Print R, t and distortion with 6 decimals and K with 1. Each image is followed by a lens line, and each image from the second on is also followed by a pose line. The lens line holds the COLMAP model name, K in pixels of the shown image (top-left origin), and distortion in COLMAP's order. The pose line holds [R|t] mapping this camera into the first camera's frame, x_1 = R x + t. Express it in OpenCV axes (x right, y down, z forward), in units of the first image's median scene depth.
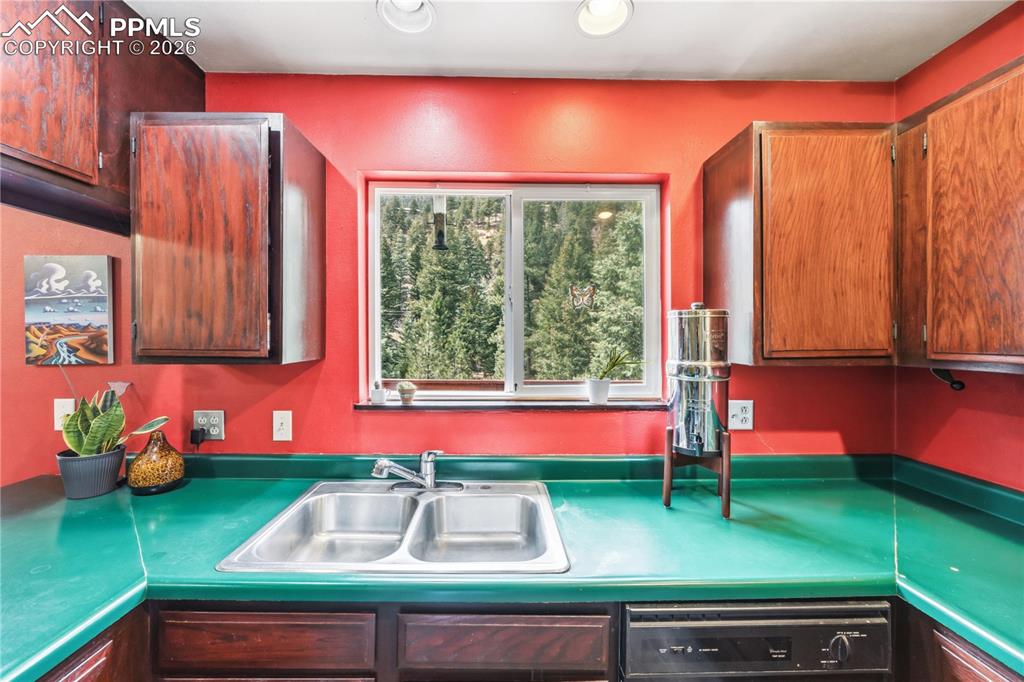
lens RADIAL K [[393.4, 0, 508.0], [0, 393.4, 339.6], [0, 0, 1]] dist [-0.004194, 0.000178]
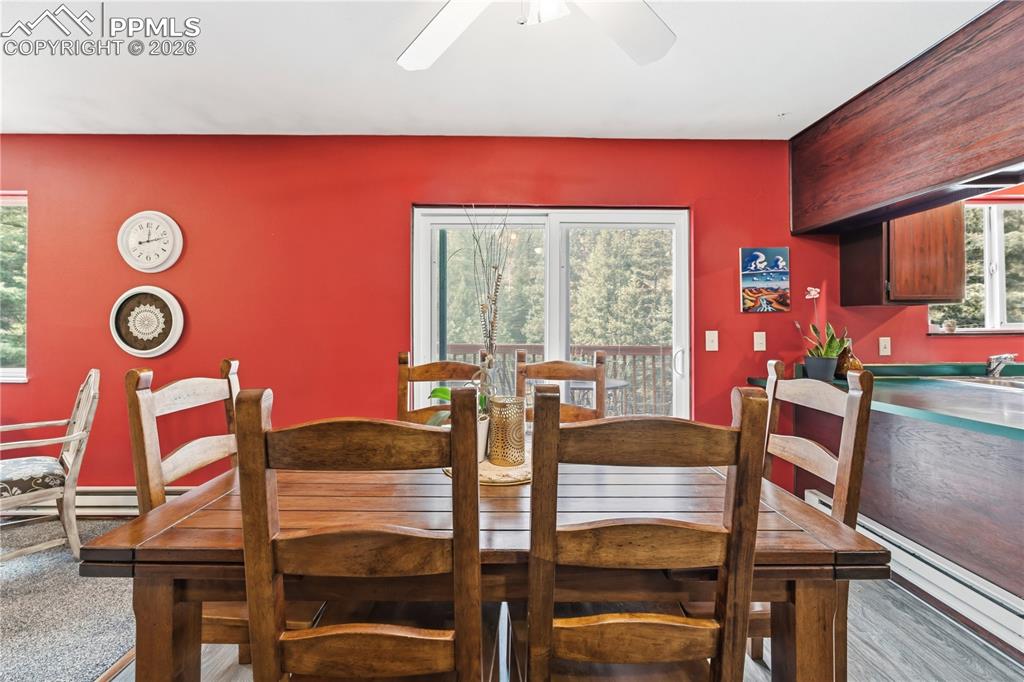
lens RADIAL K [[393.4, 0, 514.0], [0, 393.4, 339.2], [0, 0, 1]] dist [-0.004194, 0.000178]
pose [[0.999889, -0.014401, -0.003895, -2.224843], [0.014484, 0.999654, 0.021968, 0.131317], [0.003578, -0.022022, 0.999751, -0.726501]]
